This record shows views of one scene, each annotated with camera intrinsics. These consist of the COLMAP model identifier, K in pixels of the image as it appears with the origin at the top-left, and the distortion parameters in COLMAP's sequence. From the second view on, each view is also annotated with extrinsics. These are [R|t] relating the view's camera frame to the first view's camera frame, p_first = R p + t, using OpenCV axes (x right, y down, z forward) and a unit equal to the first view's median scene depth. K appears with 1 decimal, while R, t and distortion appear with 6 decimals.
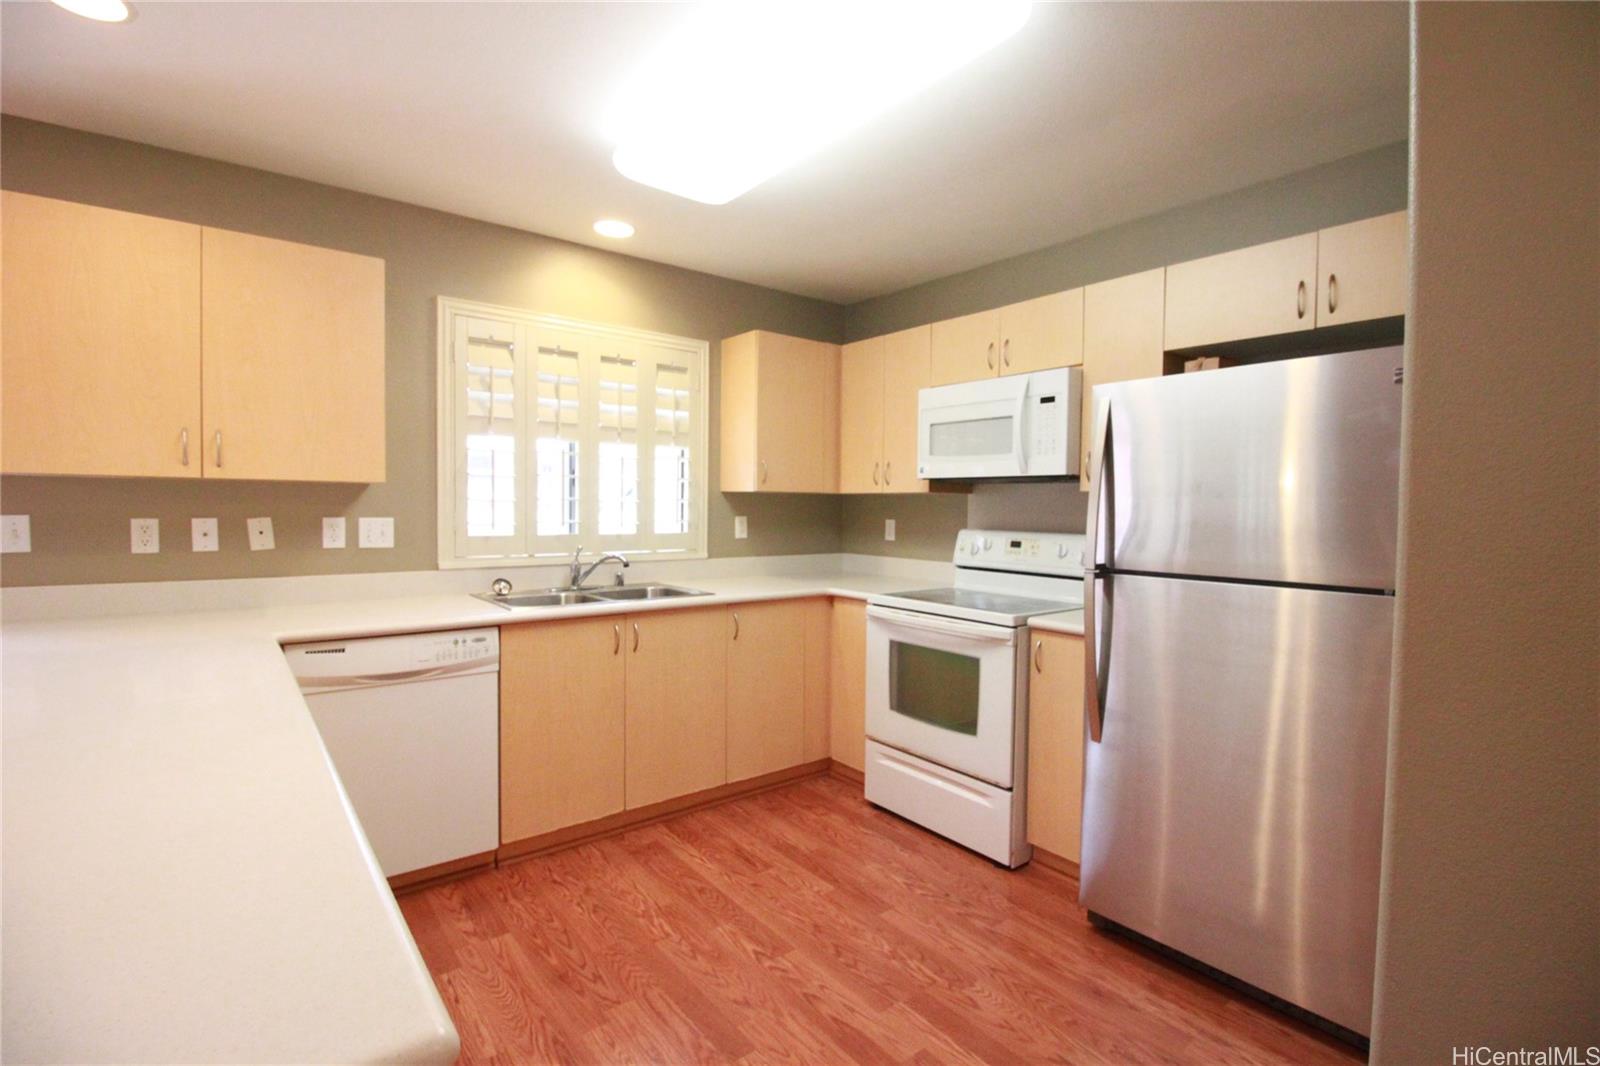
lens RADIAL K [[735.8, 0, 798.1], [0, 735.8, 528.6], [0, 0, 1]] dist [0.004061, 0.000701]
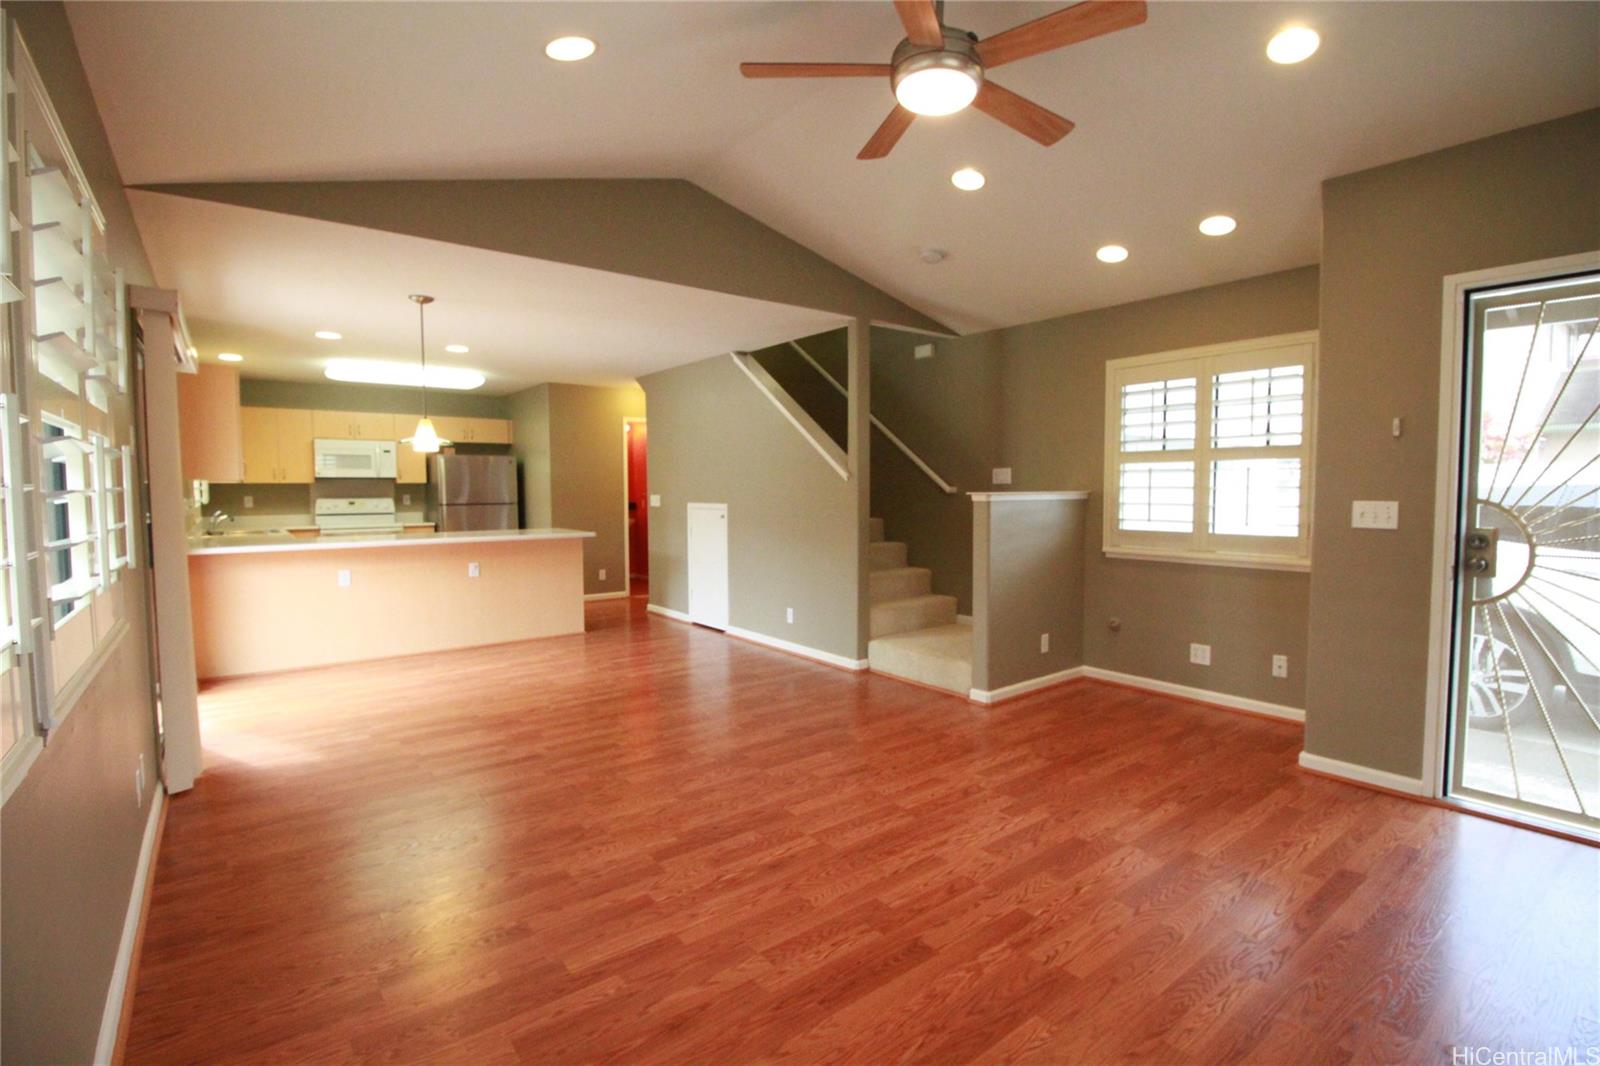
lens RADIAL K [[735.8, 0, 811.5], [0, 735.8, 534.4], [0, 0, 1]] dist [0.004061, 0.000701]
pose [[0.002583, -0.079519, 0.996830, -2.240272], [0.032358, 0.996318, 0.079395, -0.022308], [-0.999473, 0.032050, 0.005147, -0.584218]]
